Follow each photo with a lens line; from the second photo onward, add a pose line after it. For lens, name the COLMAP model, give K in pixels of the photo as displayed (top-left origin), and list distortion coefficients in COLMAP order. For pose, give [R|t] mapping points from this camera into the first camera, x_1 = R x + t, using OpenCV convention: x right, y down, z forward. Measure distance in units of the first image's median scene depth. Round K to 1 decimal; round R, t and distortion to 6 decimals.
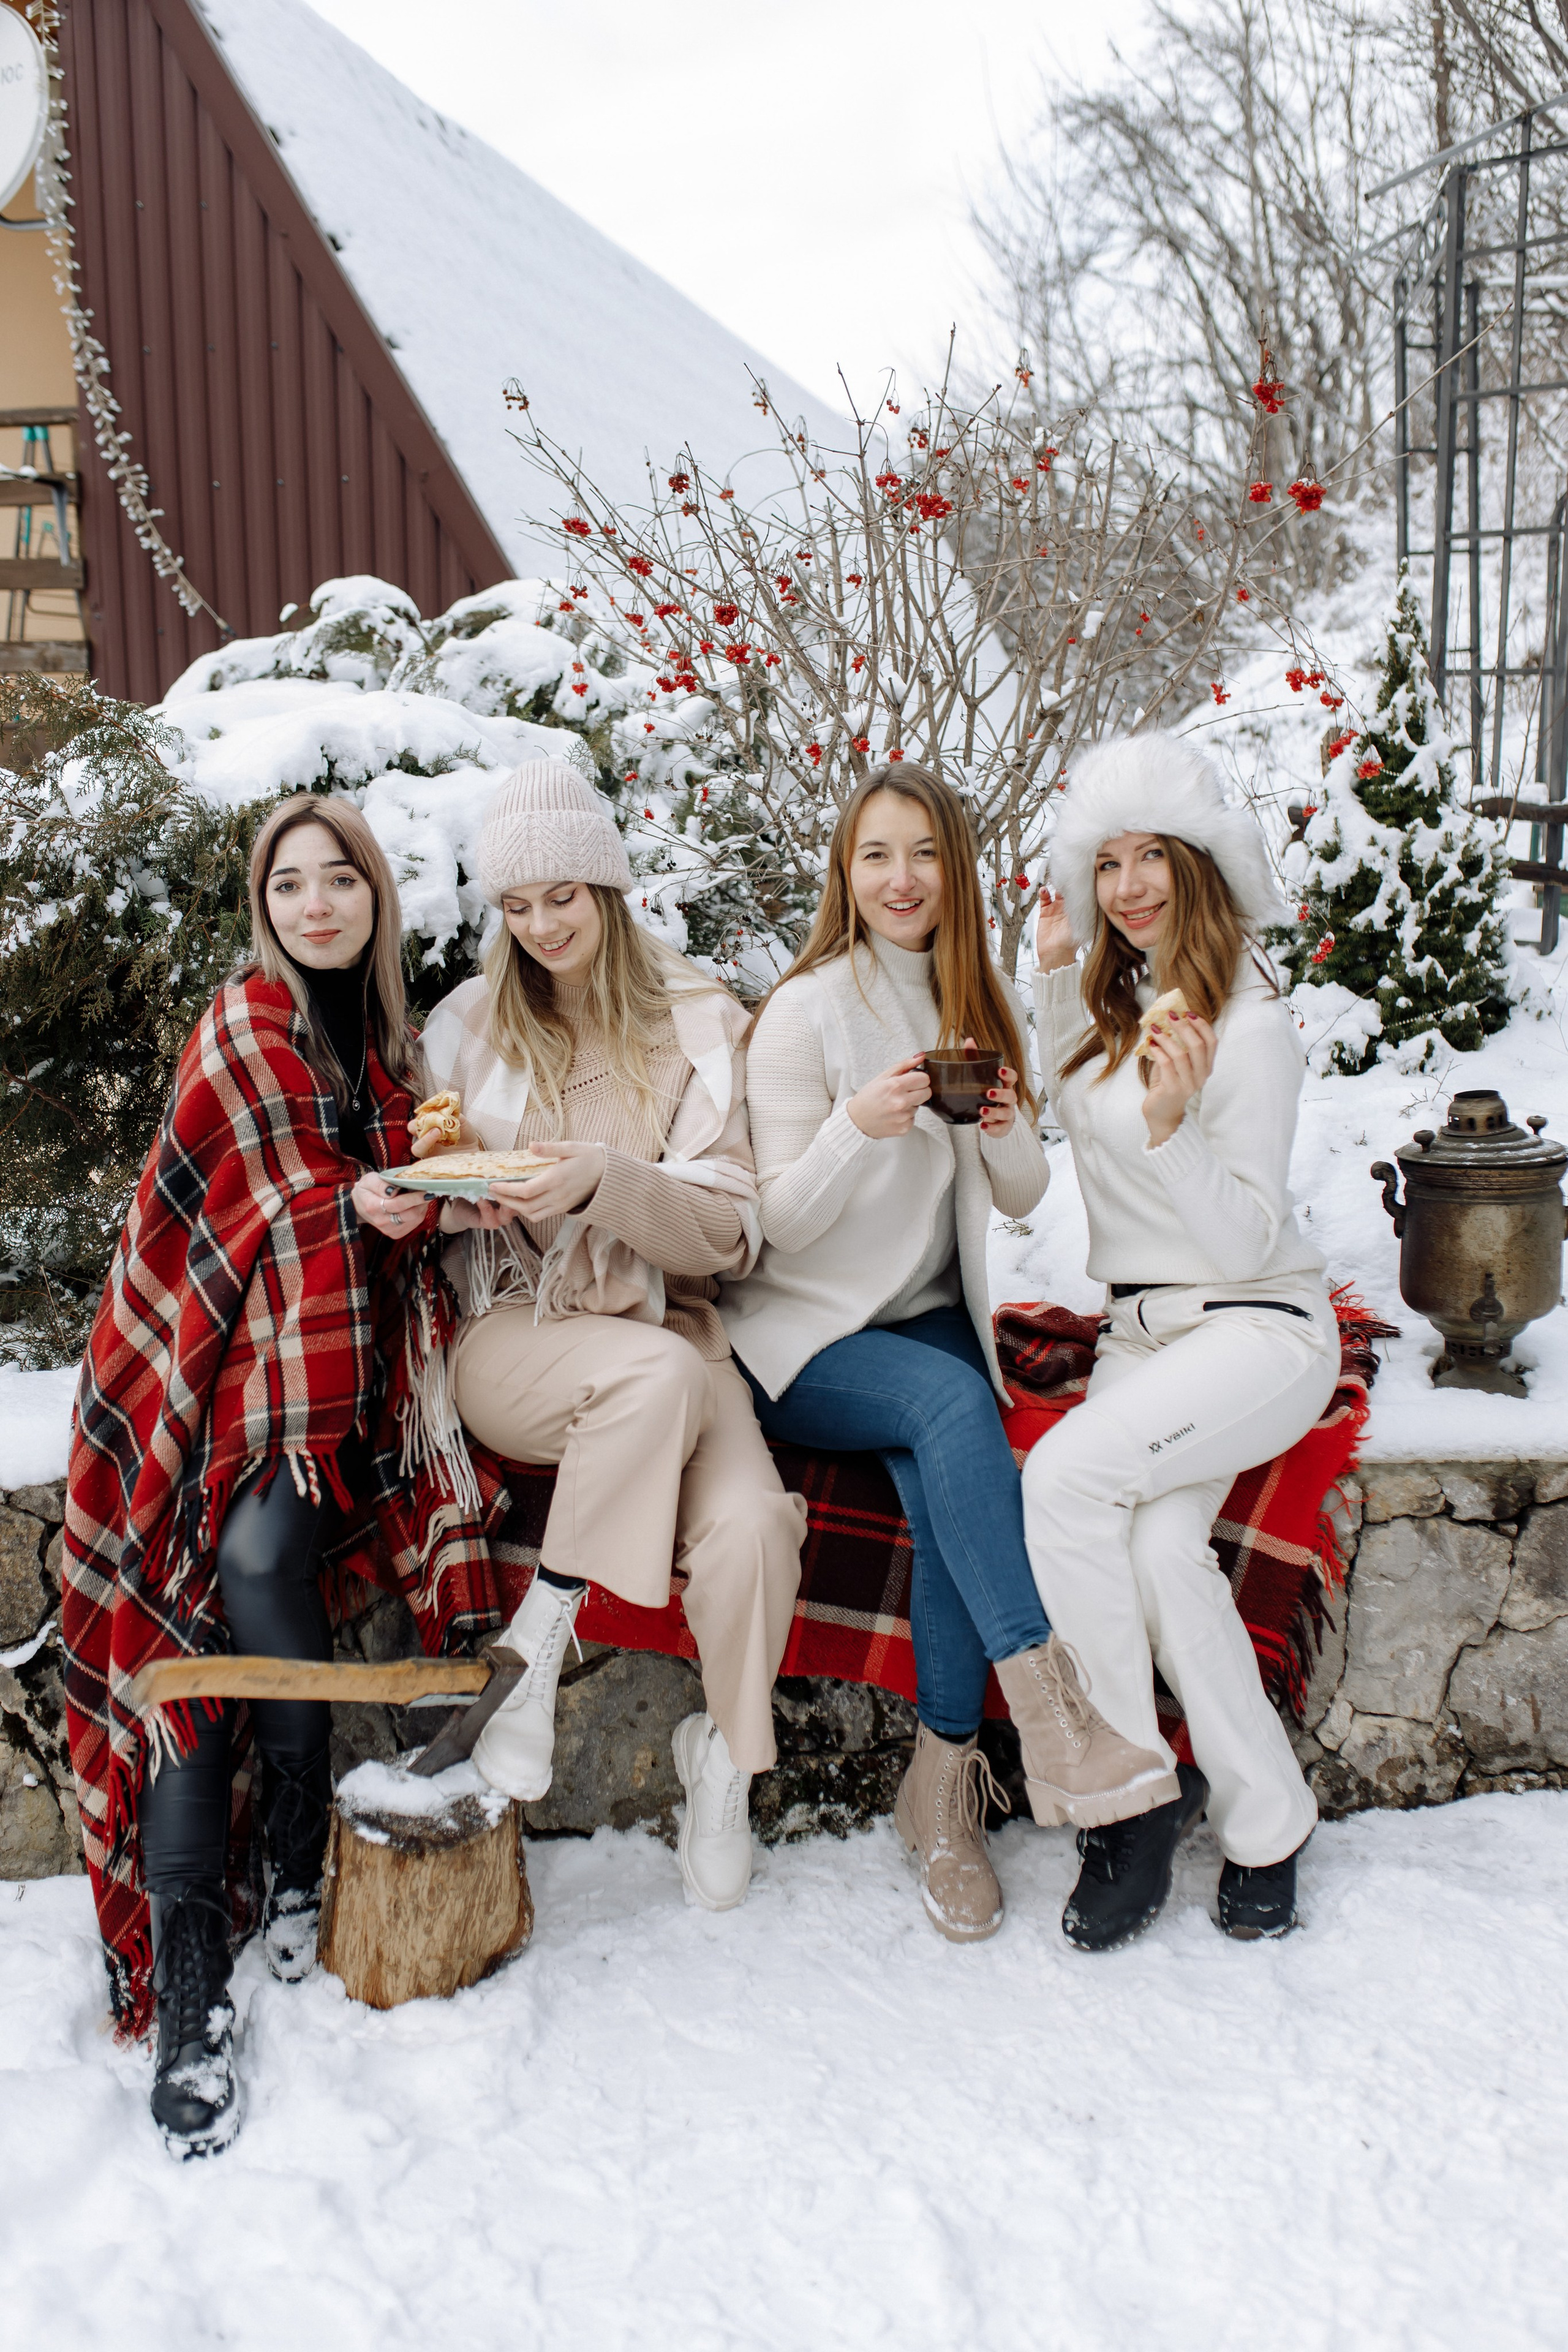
lens RADIAL K [[2243.9, 0, 796.7], [0, 2243.9, 1184.8], [0, 0, 1]] dist [-0.026038, 0.001876]
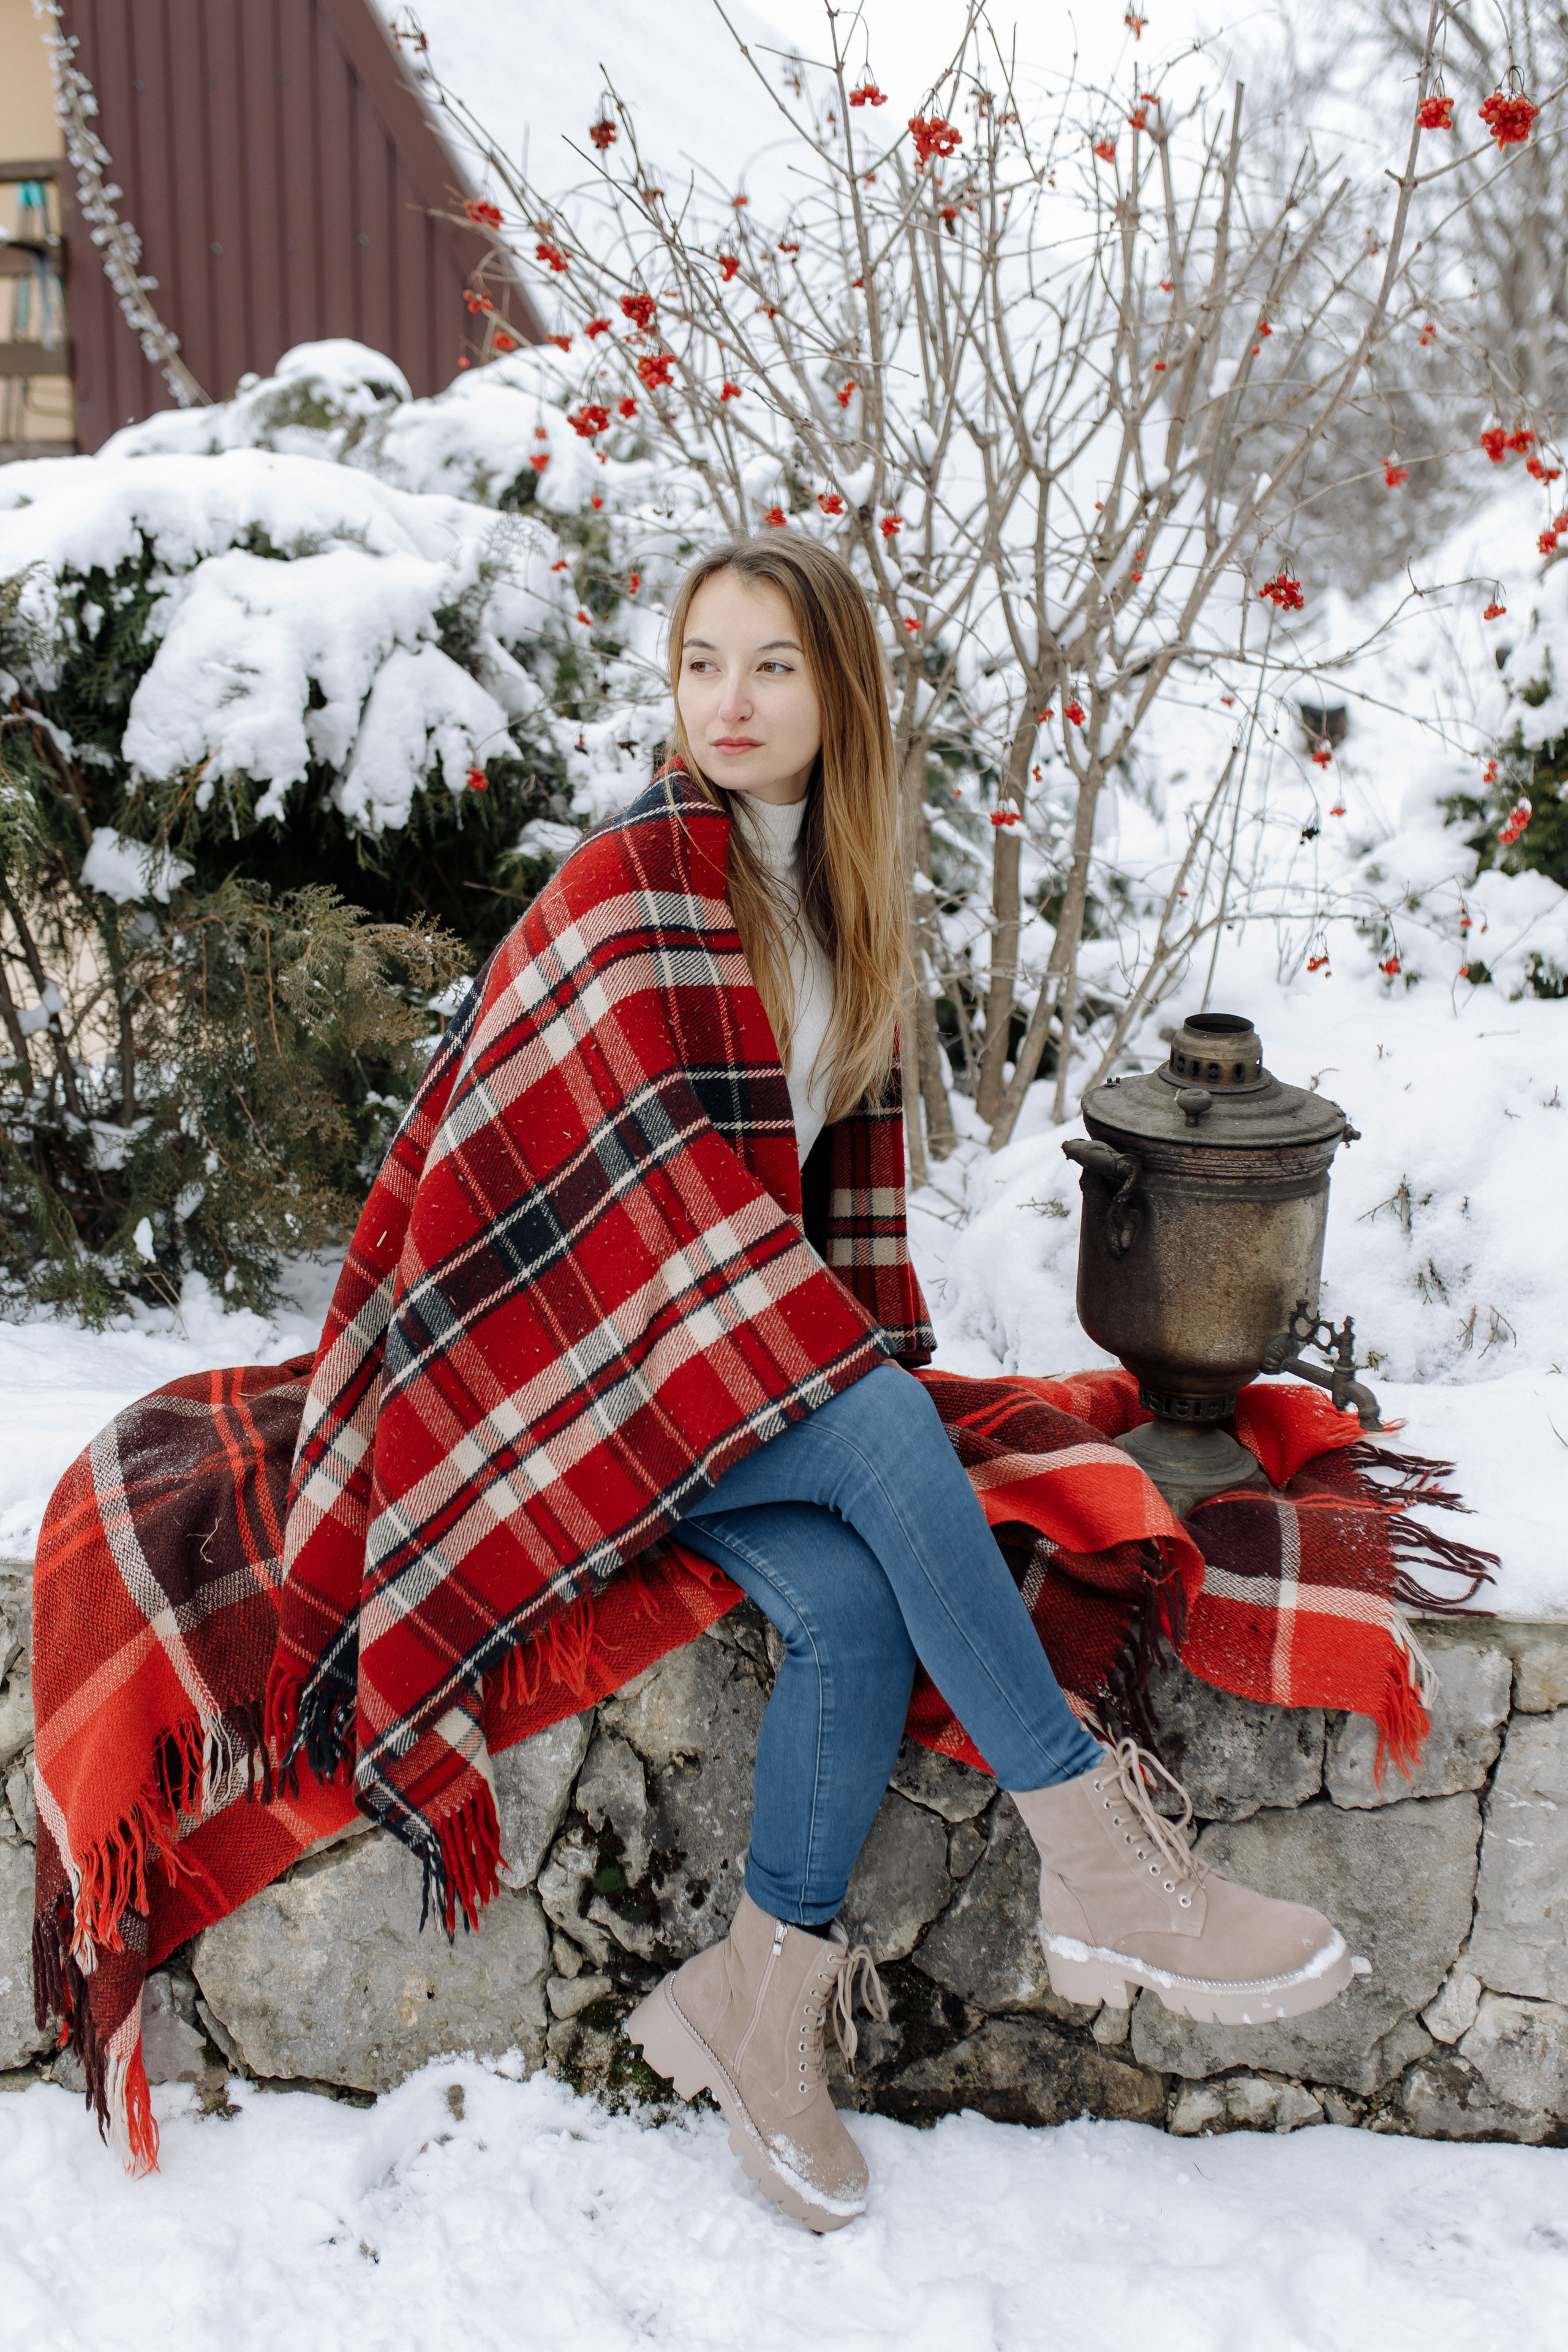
lens RADIAL K [[2243.9, 0, 796.7], [0, 2243.9, 1184.8], [0, 0, 1]] dist [-0.026038, 0.001876]
pose [[0.995074, 0.036913, -0.092008, 0.087655], [-0.032027, 0.998026, 0.054018, -0.024450], [0.093820, -0.050805, 0.994292, 0.300548]]
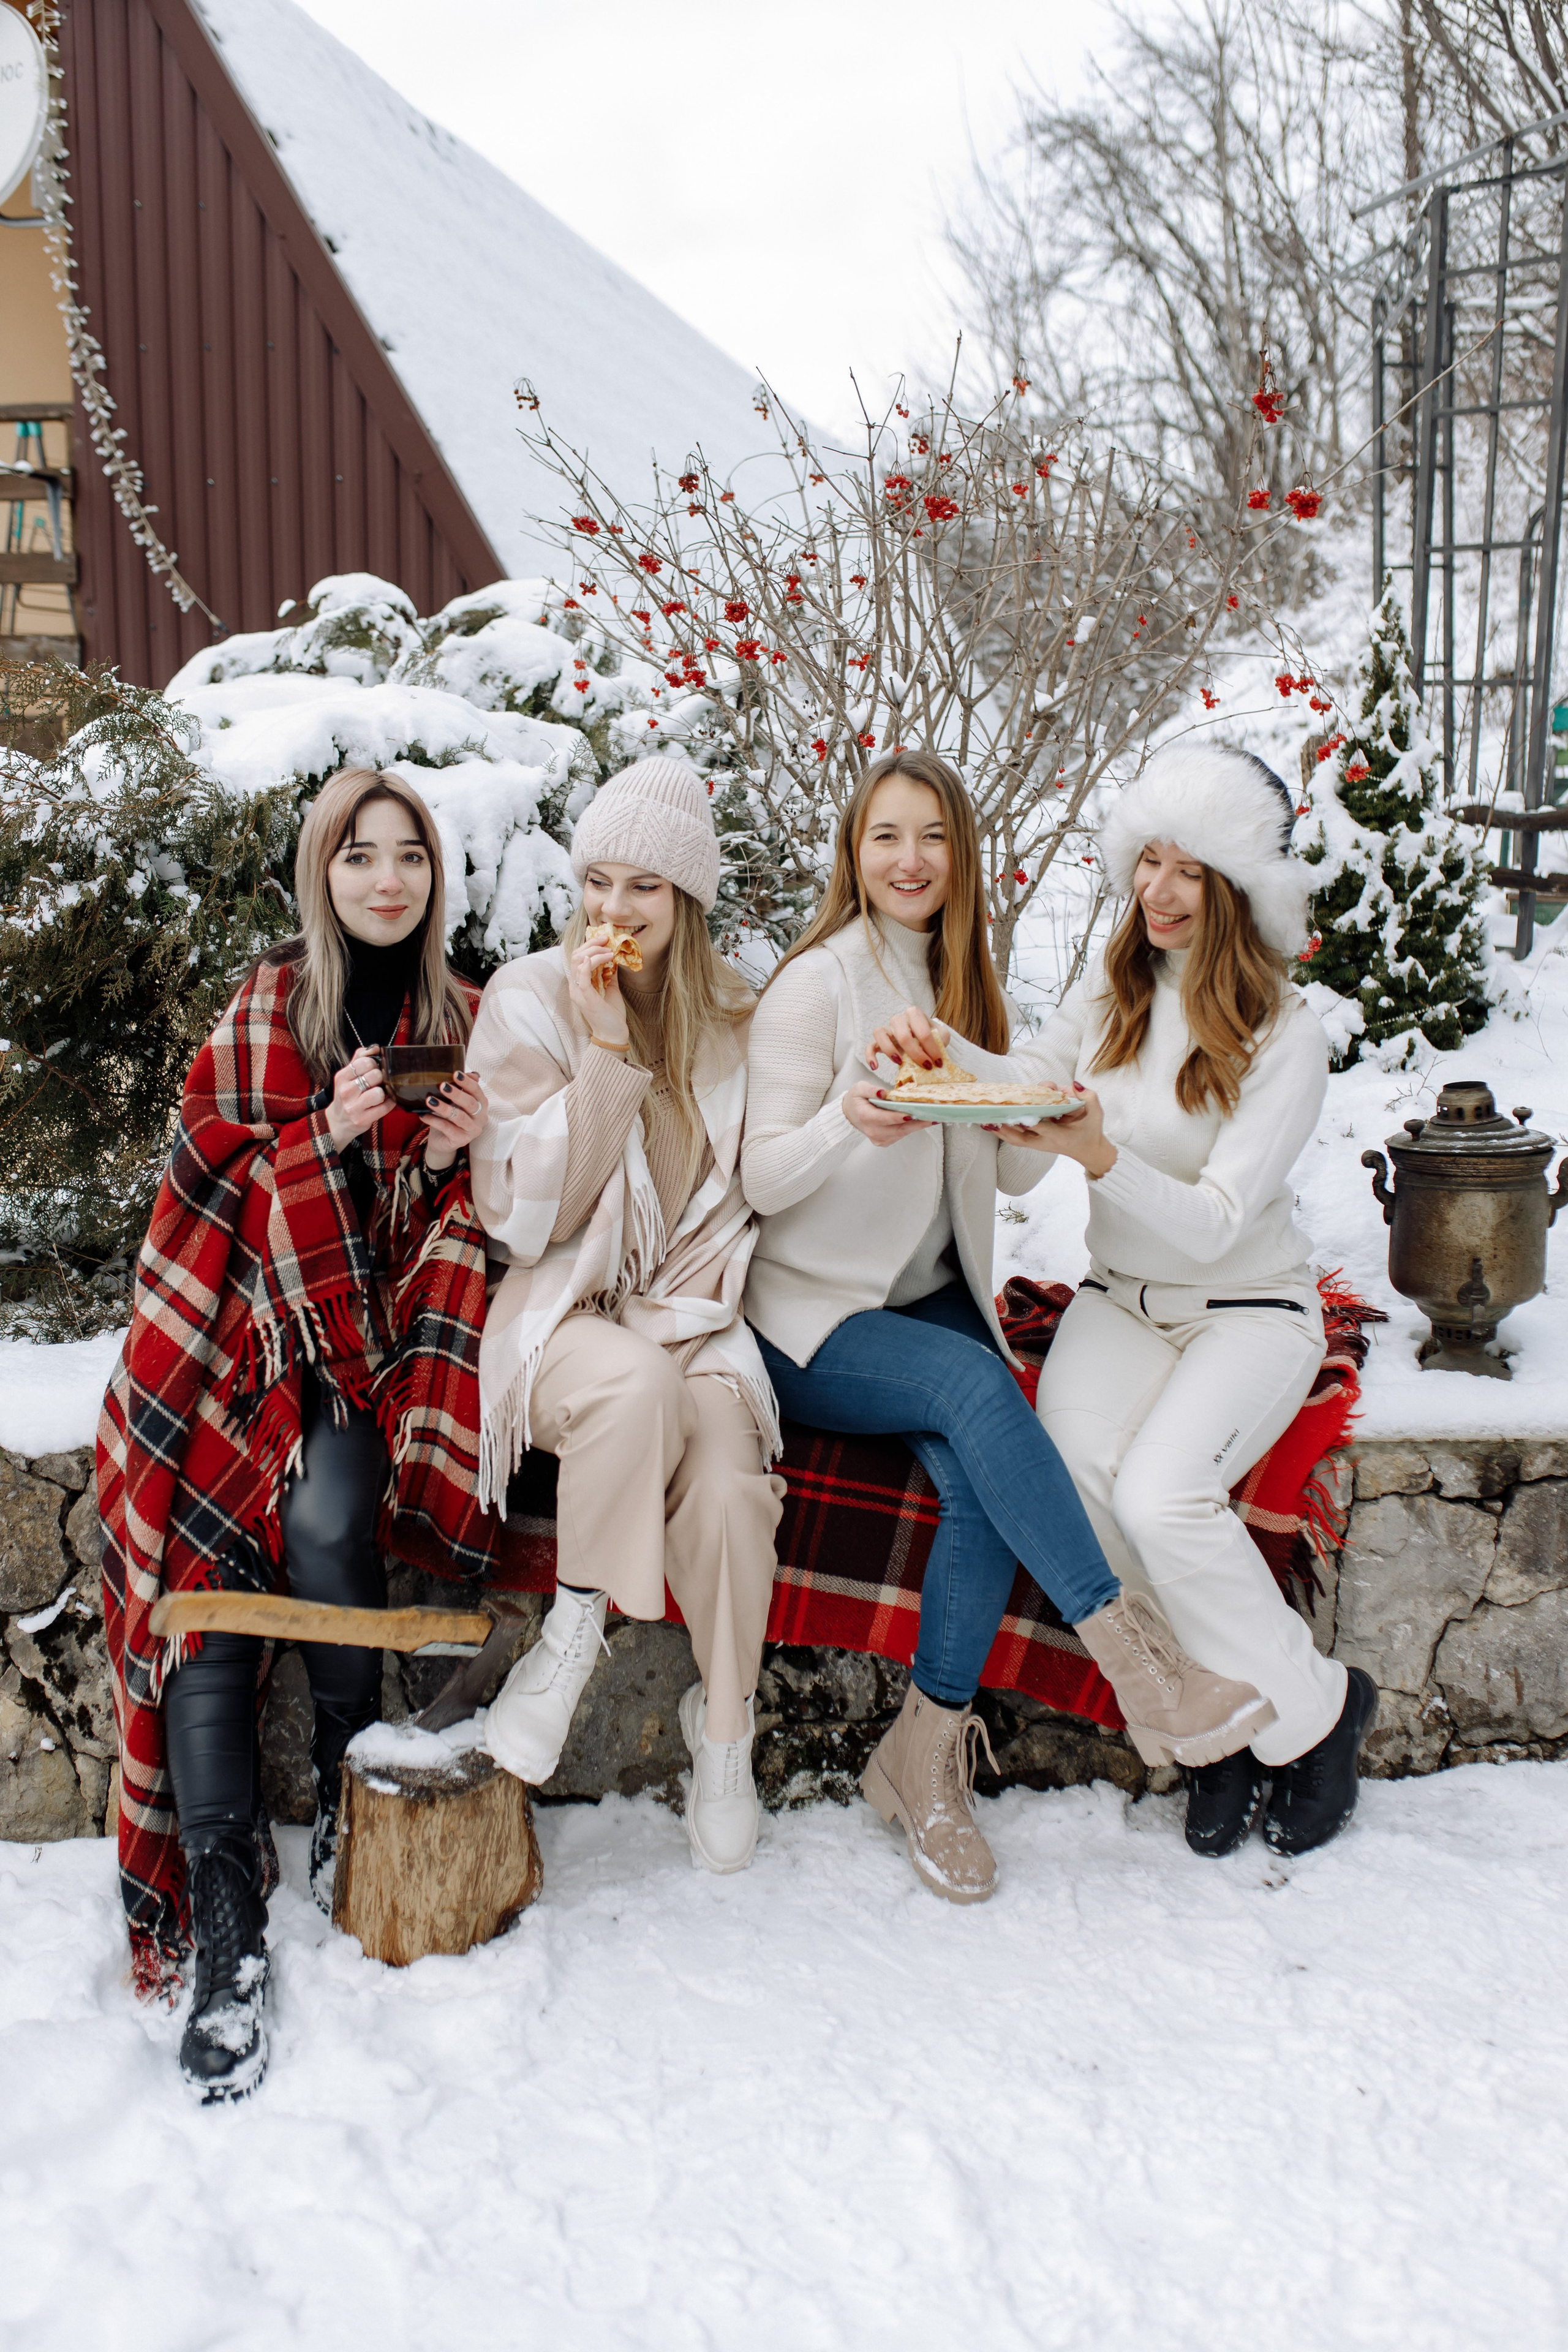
lens RADIAL K [[2244.8, 0, 797.1], [0, 2244.8, 1183.1], [0, 0, 1]] dist [-0.026796, 0.005009]
pose [[0.999778, 0.009184, 0.018940, -0.020257], [-0.009070, 0.999941, -0.006055, 0.012166], [-0.018995, 0.005882, 0.999802, -0.021903]]
